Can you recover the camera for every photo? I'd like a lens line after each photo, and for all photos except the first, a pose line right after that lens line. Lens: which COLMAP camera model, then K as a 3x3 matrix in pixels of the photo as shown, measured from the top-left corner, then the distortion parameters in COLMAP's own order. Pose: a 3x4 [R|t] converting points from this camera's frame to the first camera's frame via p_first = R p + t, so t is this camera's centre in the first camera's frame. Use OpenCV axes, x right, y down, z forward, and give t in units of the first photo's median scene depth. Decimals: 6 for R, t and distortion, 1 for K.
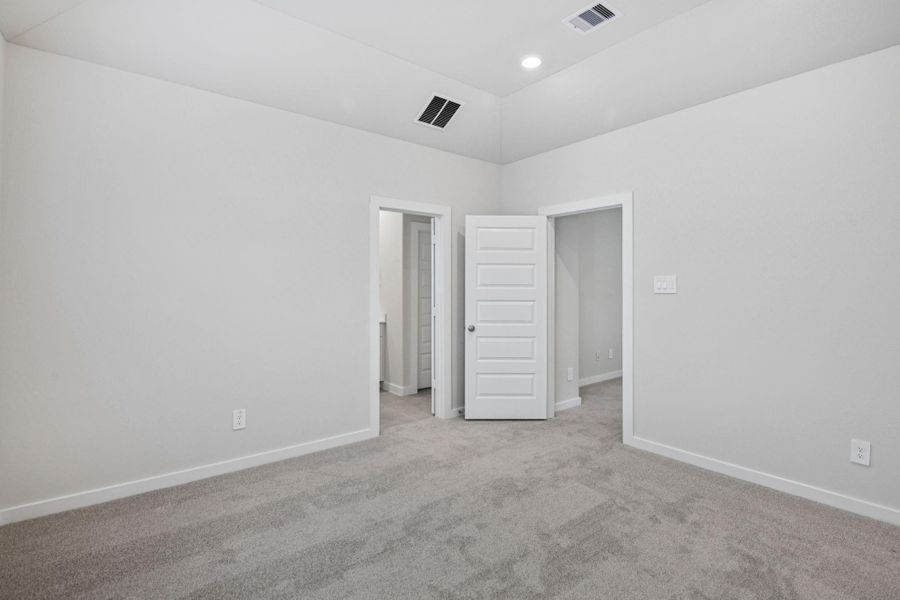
lens RADIAL K [[422.9, 0, 450.7], [0, 422.9, 276.0], [0, 0, 1]] dist [-0.003884, -0.008916]
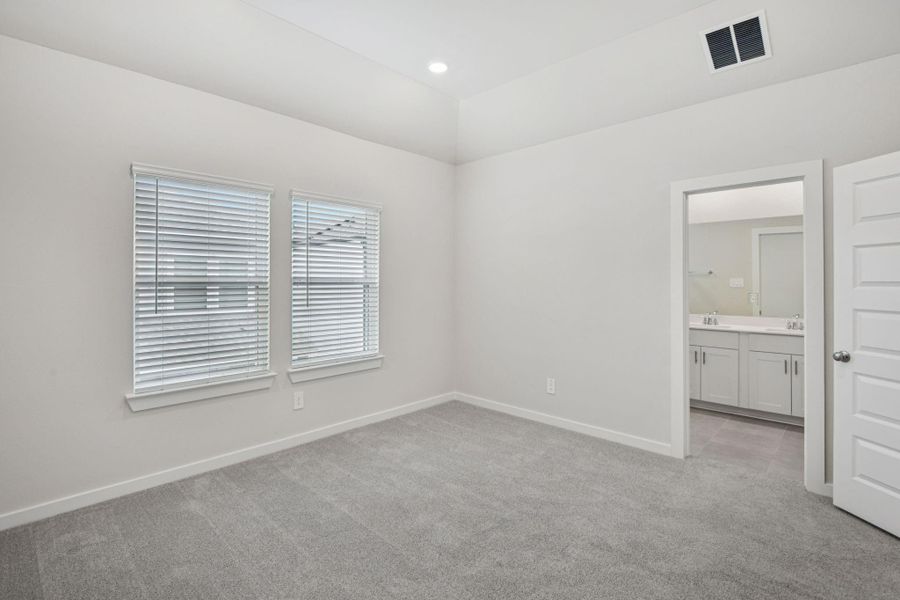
lens RADIAL K [[422.9, 0, 450.7], [0, 422.9, 276.0], [0, 0, 1]] dist [-0.003884, -0.008916]
pose [[0.129999, -0.018807, -0.991336, 0.597405], [0.023178, 0.999605, -0.015925, 0.007758], [0.991243, -0.020907, 0.130384, 0.407713]]
